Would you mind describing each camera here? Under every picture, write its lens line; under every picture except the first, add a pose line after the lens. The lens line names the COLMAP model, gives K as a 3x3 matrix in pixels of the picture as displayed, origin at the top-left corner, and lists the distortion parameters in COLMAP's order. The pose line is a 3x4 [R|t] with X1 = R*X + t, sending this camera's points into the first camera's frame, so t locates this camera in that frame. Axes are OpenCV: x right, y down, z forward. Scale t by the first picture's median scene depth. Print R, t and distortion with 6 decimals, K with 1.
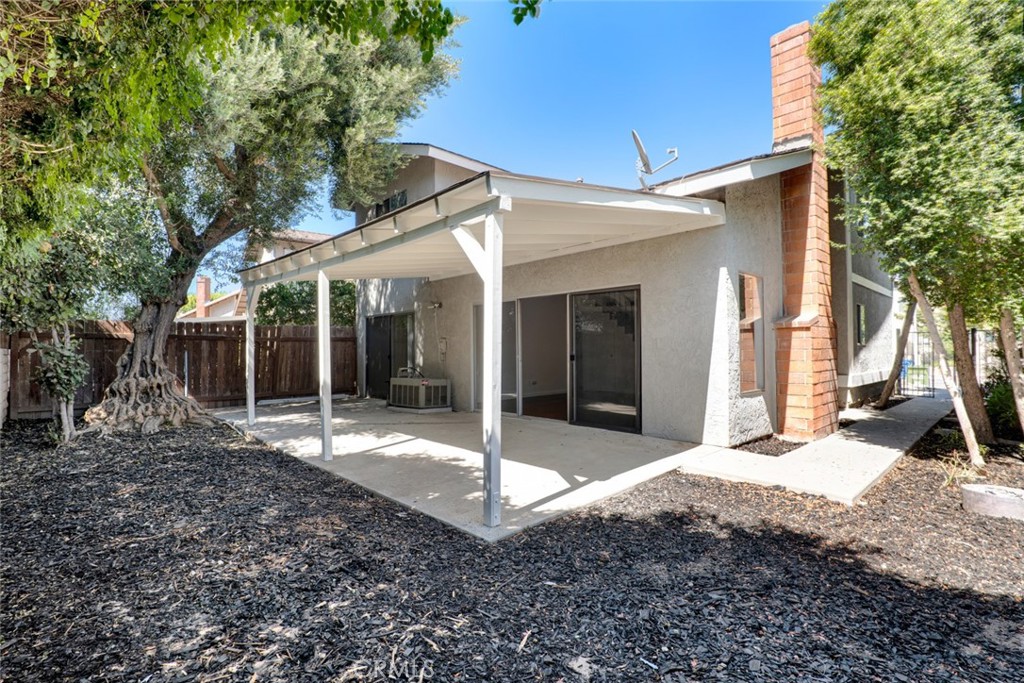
lens RADIAL K [[486.5, 0, 515.2], [0, 486.5, 341.0], [0, 0, 1]] dist [-0.022011, 0.003847]
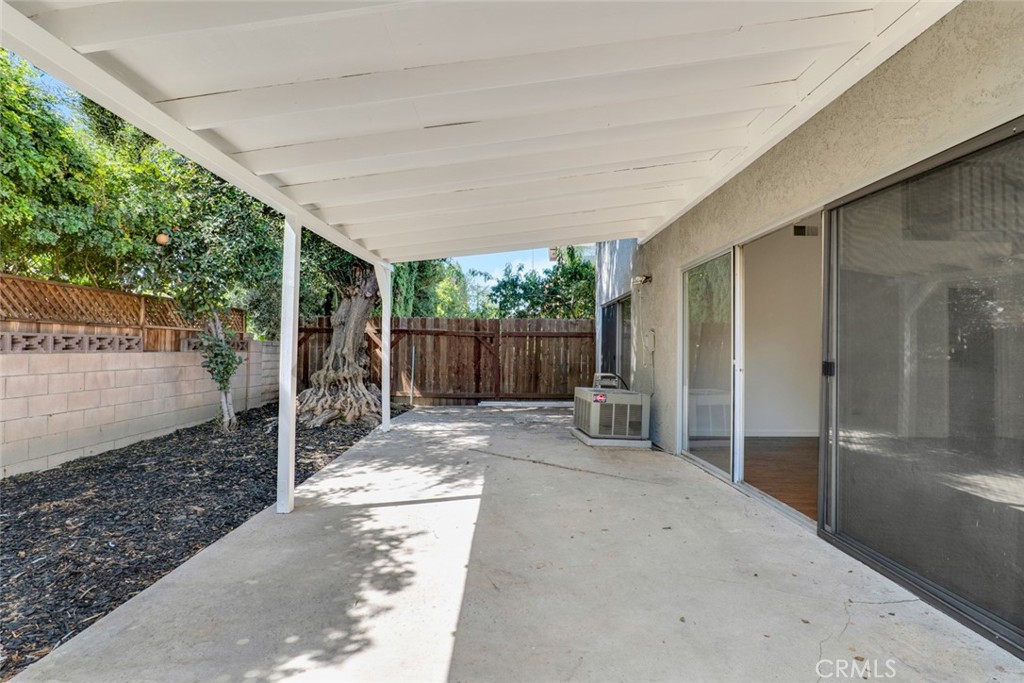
lens RADIAL K [[486.5, 0, 503.1], [0, 486.5, 345.3], [0, 0, 1]] dist [-0.022011, 0.003847]
pose [[0.735761, 0.011867, -0.677137, 0.165575], [-0.007337, 0.999927, 0.009551, 0.011009], [0.677201, -0.002059, 0.735795, 0.472297]]
